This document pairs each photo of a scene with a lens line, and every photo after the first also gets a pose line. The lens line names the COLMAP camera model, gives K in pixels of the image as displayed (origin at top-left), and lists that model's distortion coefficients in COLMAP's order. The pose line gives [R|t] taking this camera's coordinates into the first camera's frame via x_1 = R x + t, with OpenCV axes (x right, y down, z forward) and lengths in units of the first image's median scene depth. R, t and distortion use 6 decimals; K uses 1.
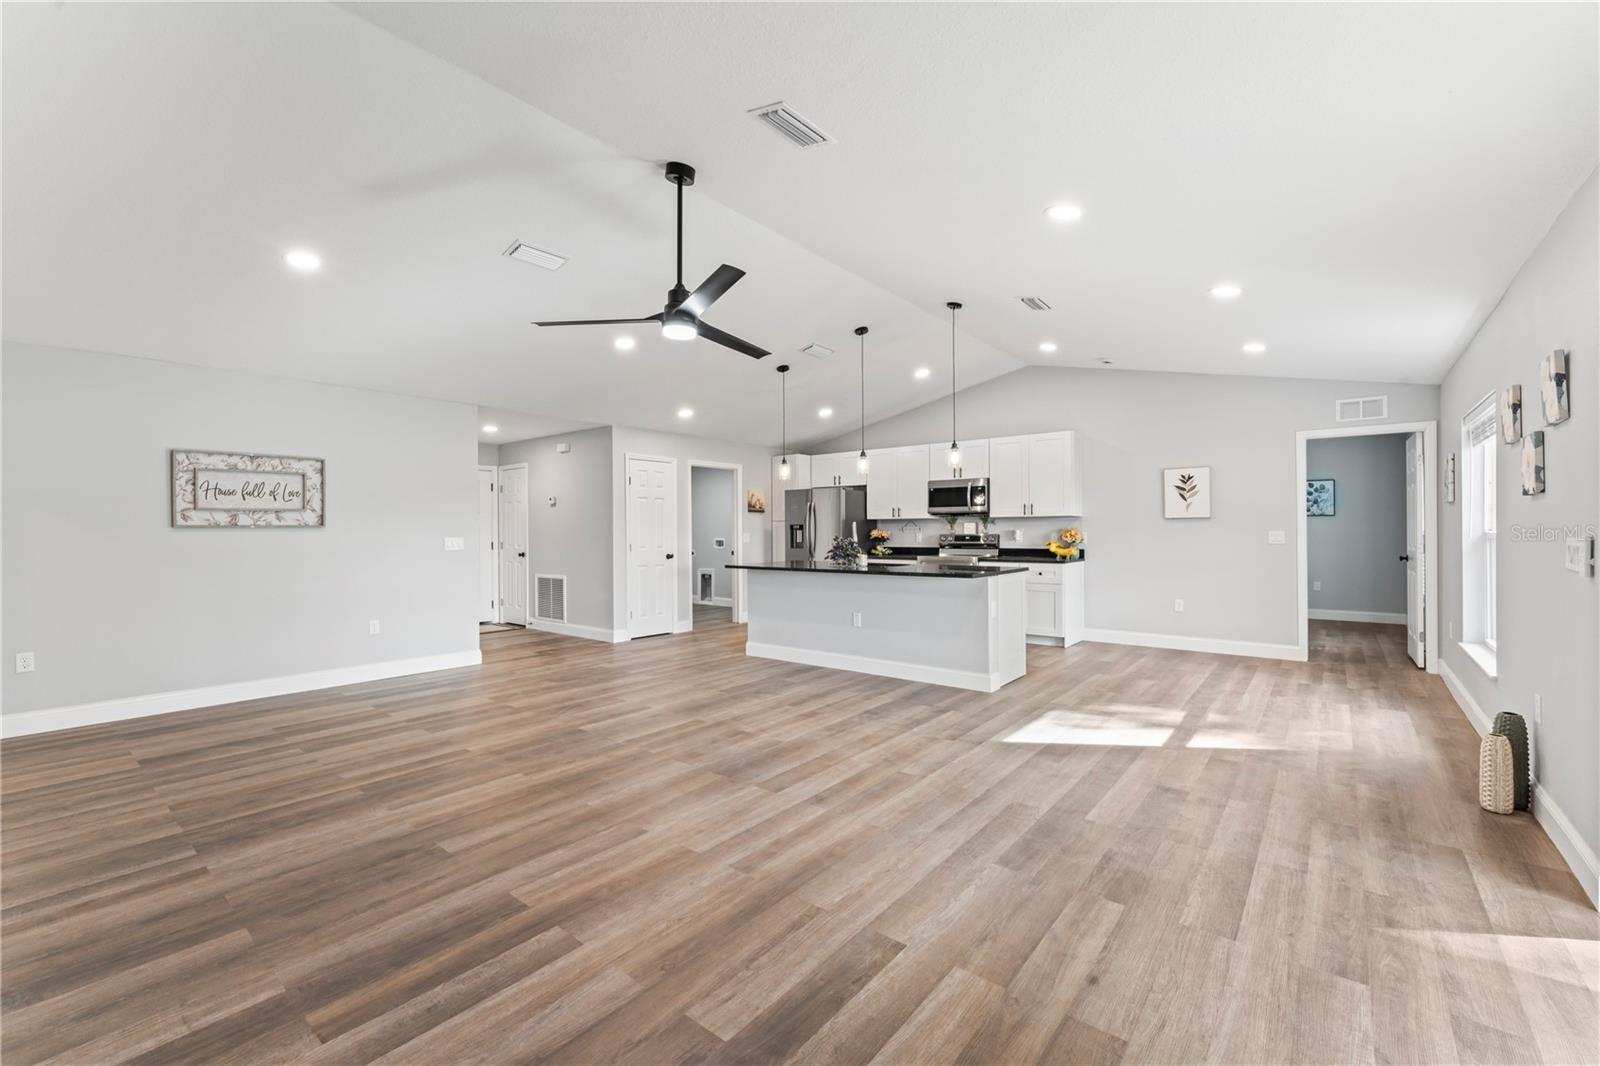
lens RADIAL K [[668.1, 0, 801.1], [0, 668.1, 530.1], [0, 0, 1]] dist [0.016366, -0.000003]
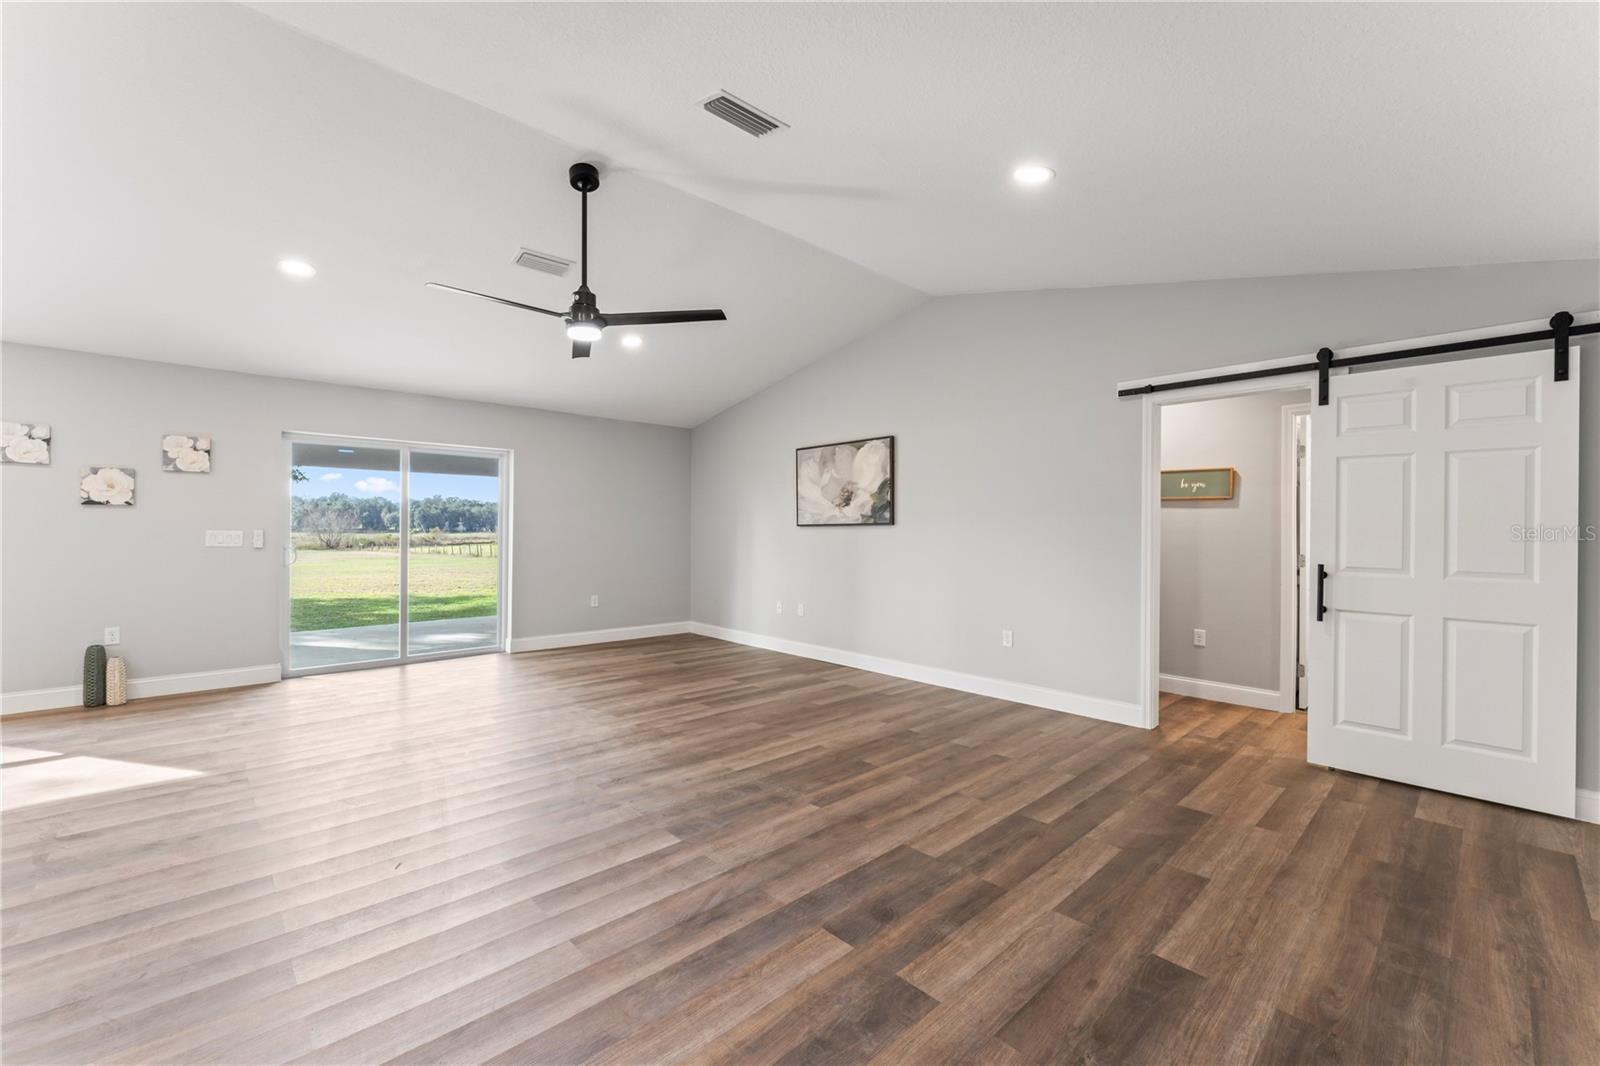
lens RADIAL K [[651.4, 0, 796.7], [0, 651.4, 530.1], [0, 0, 1]] dist [-0.007446, 0.000607]
pose [[-0.991205, -0.001317, 0.132330, -0.696676], [-0.001297, 0.999999, 0.000239, 0.006691], [-0.132330, 0.000066, -0.991206, 2.131056]]
